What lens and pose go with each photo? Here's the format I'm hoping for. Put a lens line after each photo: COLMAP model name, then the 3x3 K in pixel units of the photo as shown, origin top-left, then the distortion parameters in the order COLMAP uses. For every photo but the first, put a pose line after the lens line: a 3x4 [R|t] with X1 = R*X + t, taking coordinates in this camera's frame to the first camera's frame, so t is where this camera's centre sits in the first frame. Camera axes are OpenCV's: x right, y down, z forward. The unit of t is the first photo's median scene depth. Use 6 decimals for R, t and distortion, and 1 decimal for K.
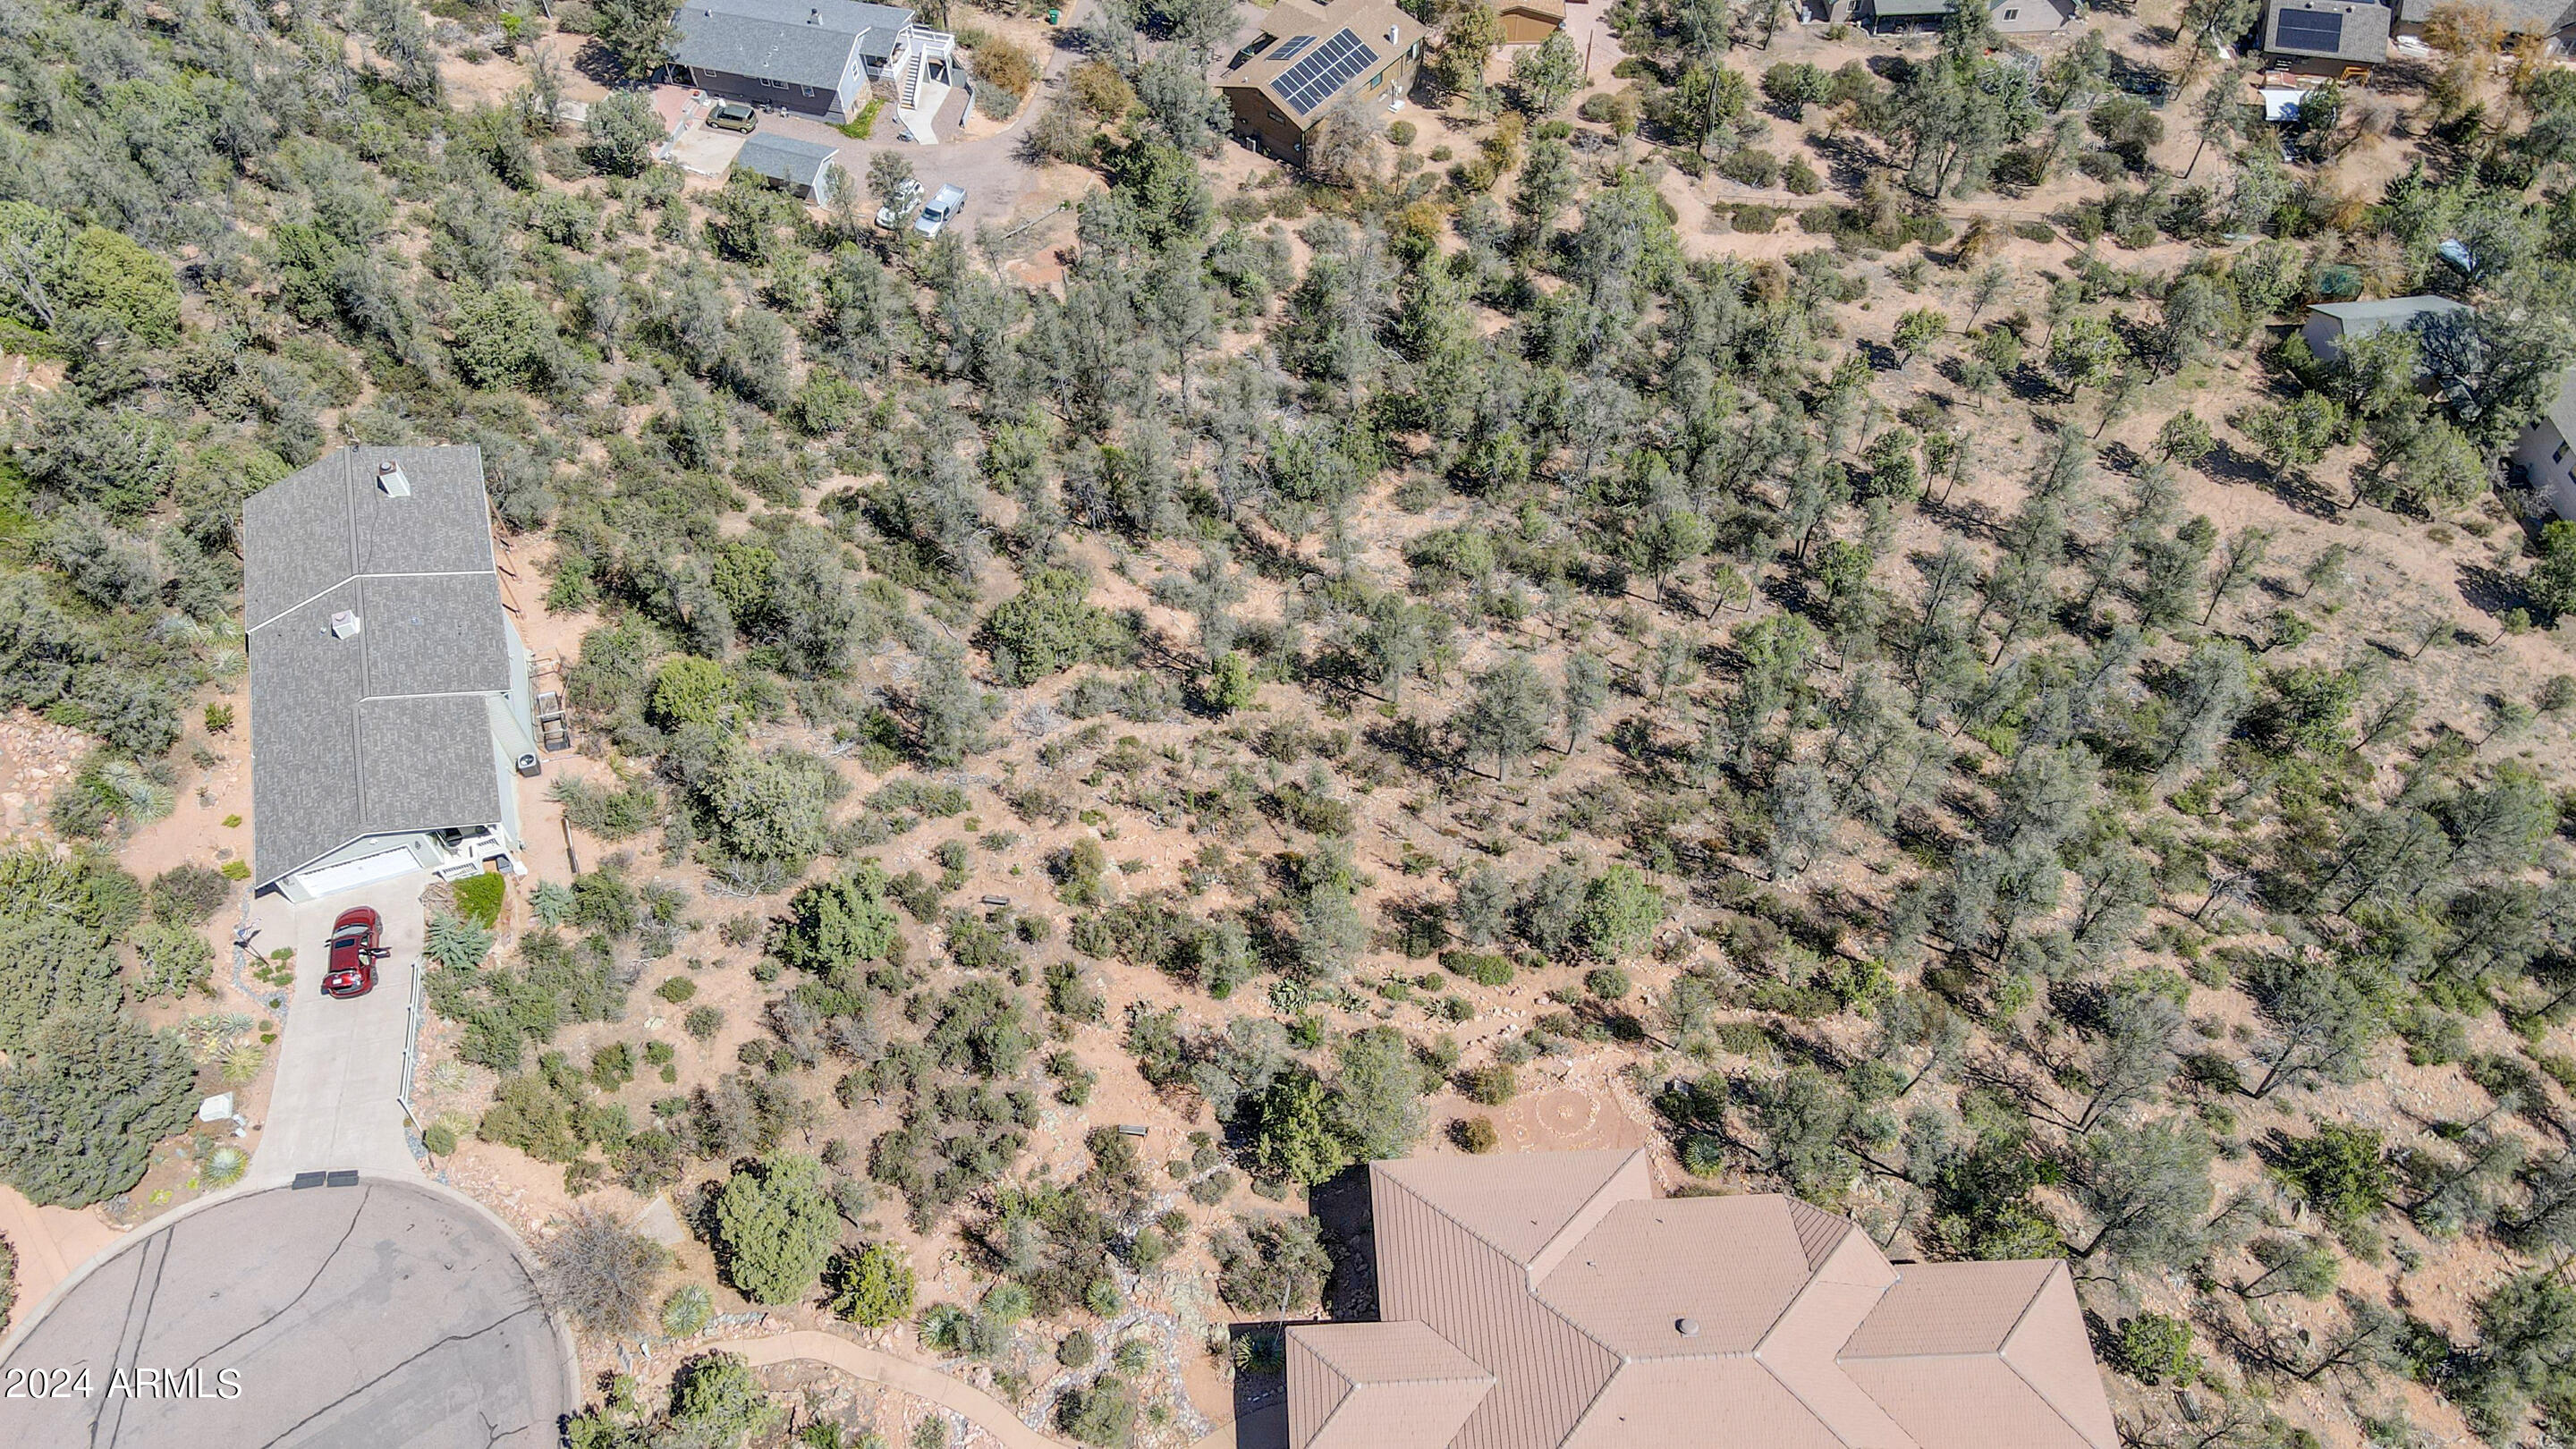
lens RADIAL K [[1802.5, 0, 1288.0], [0, 1802.5, 724.5], [0, 0, 1]] dist [-0.000693, 0.030746]
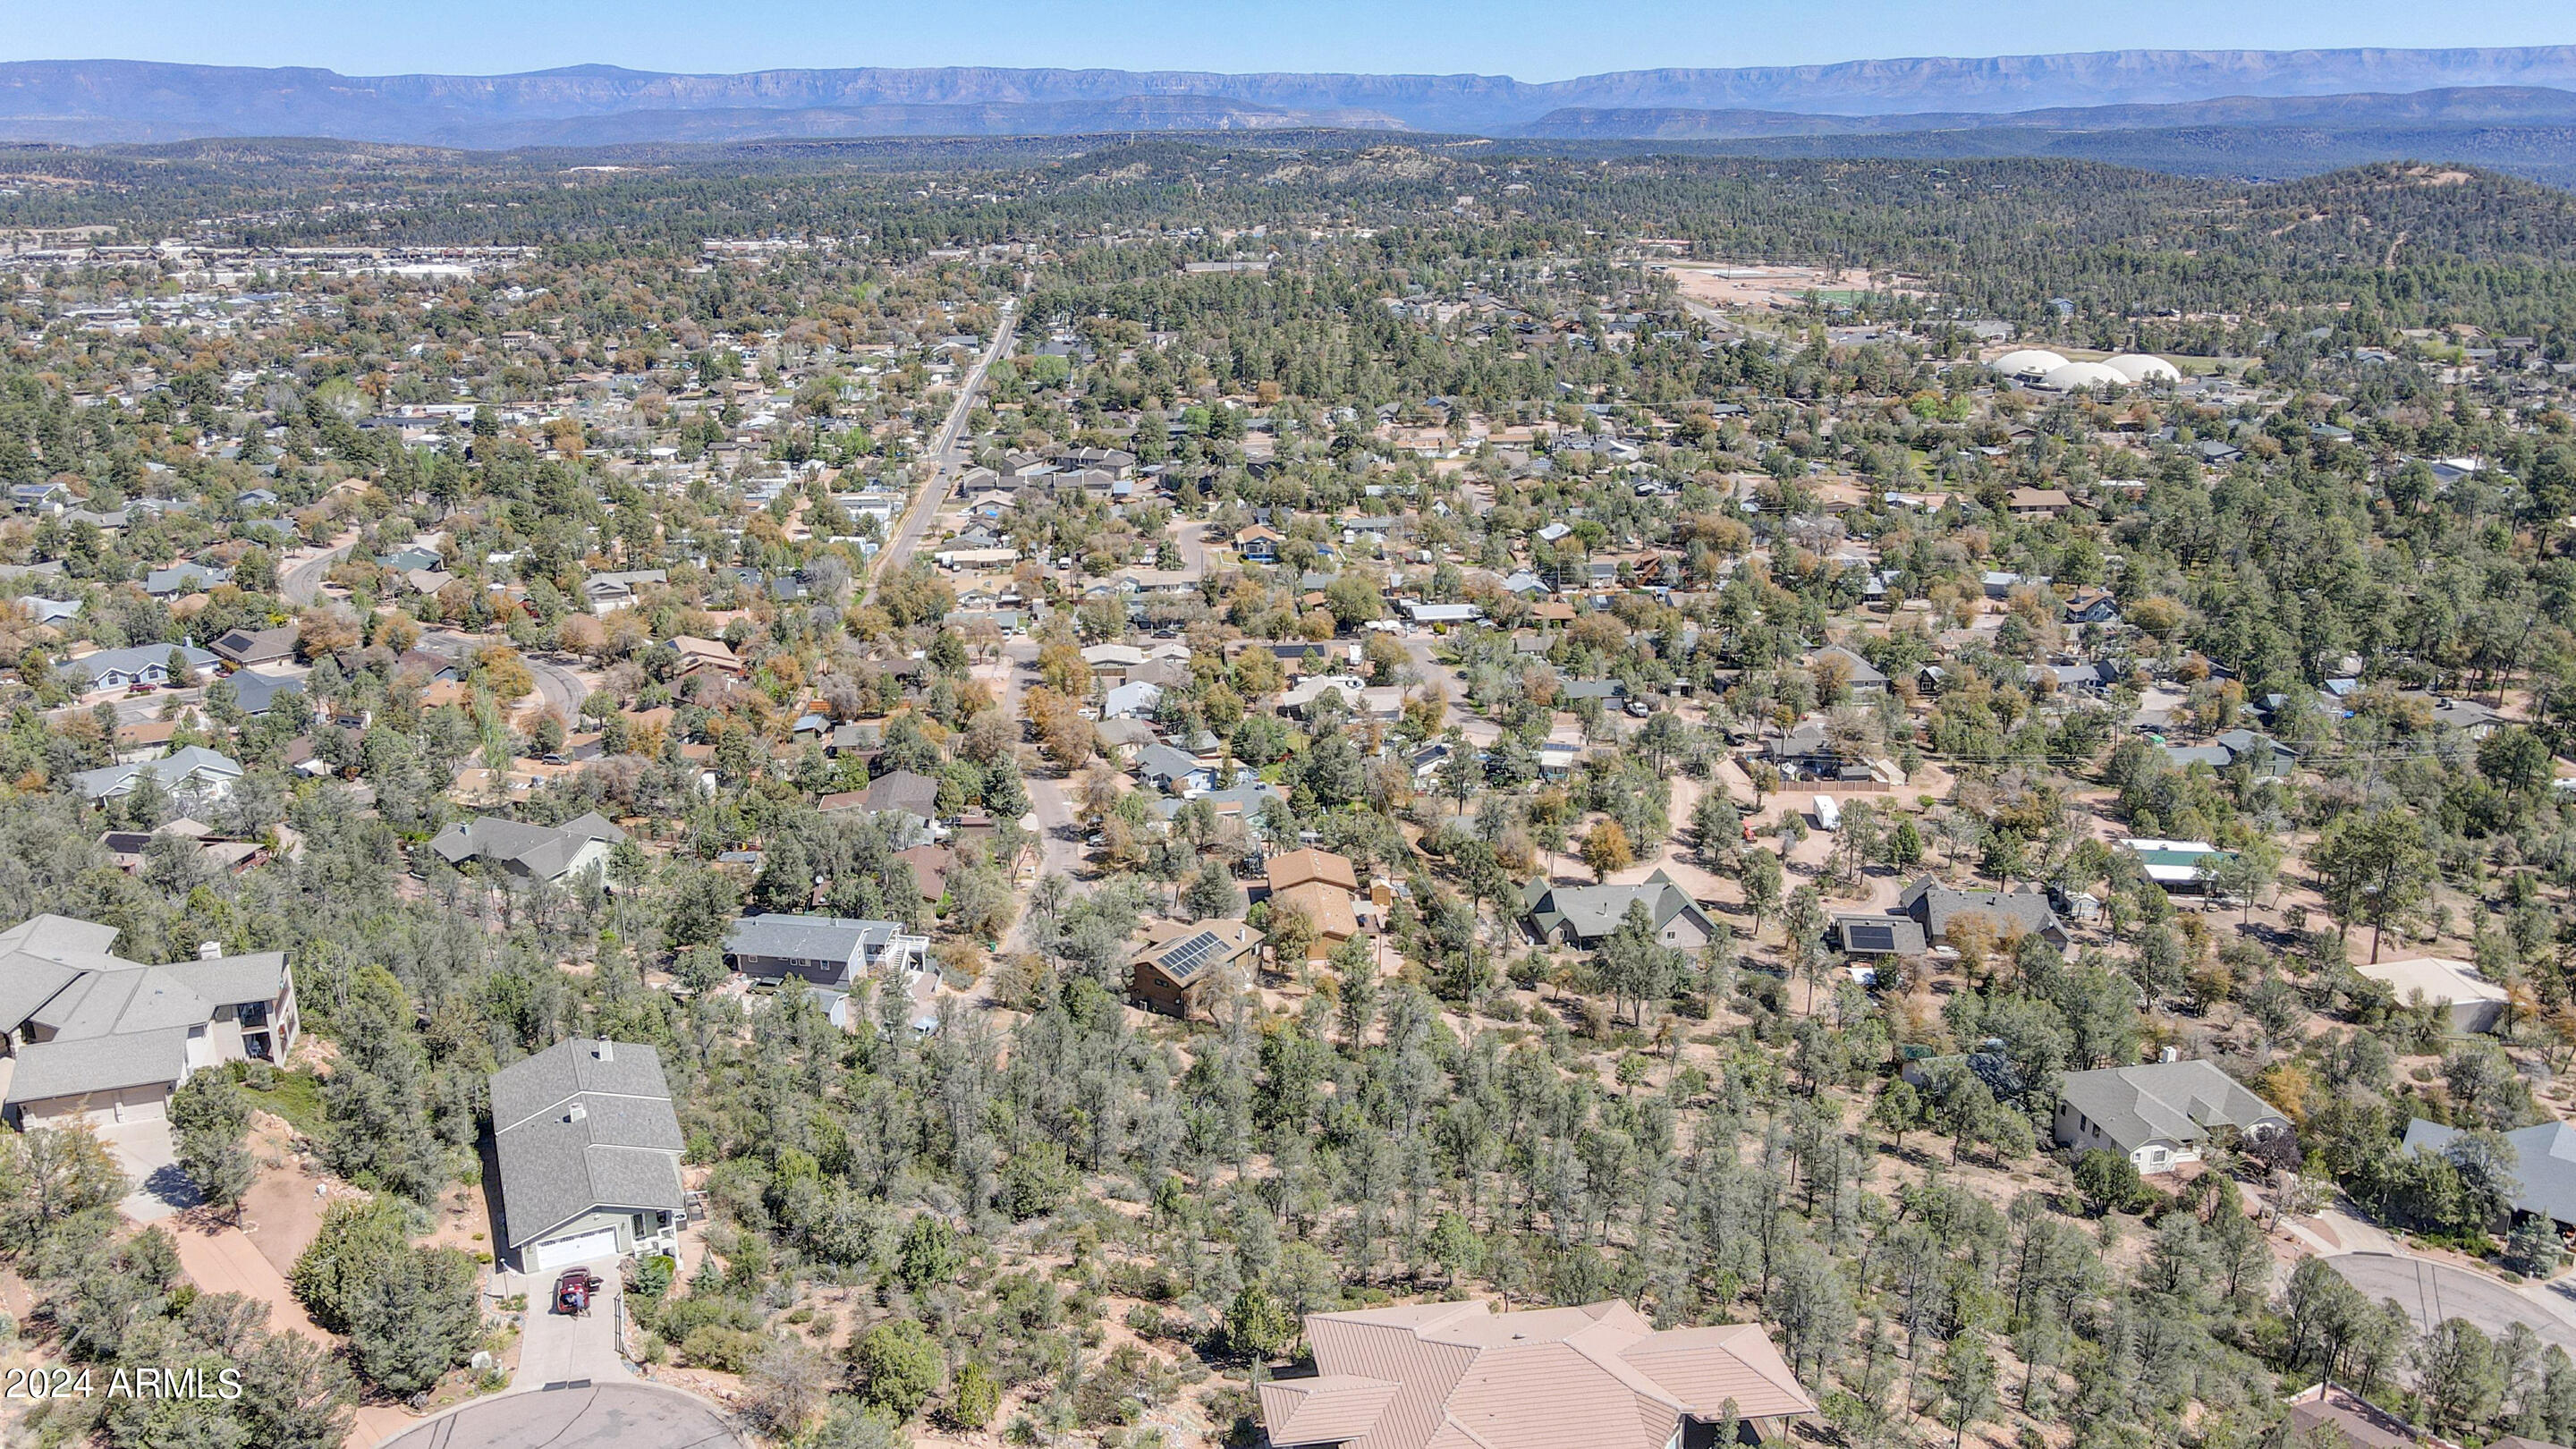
lens RADIAL K [[1802.5, 0, 1288.0], [0, 1802.5, 724.5], [0, 0, 1]] dist [-0.000693, 0.030746]
pose [[0.994144, -0.012314, 0.107362, -0.058487], [0.075194, 0.792365, -0.605396, 0.361483], [-0.077615, 0.609924, 0.788650, -0.228457]]
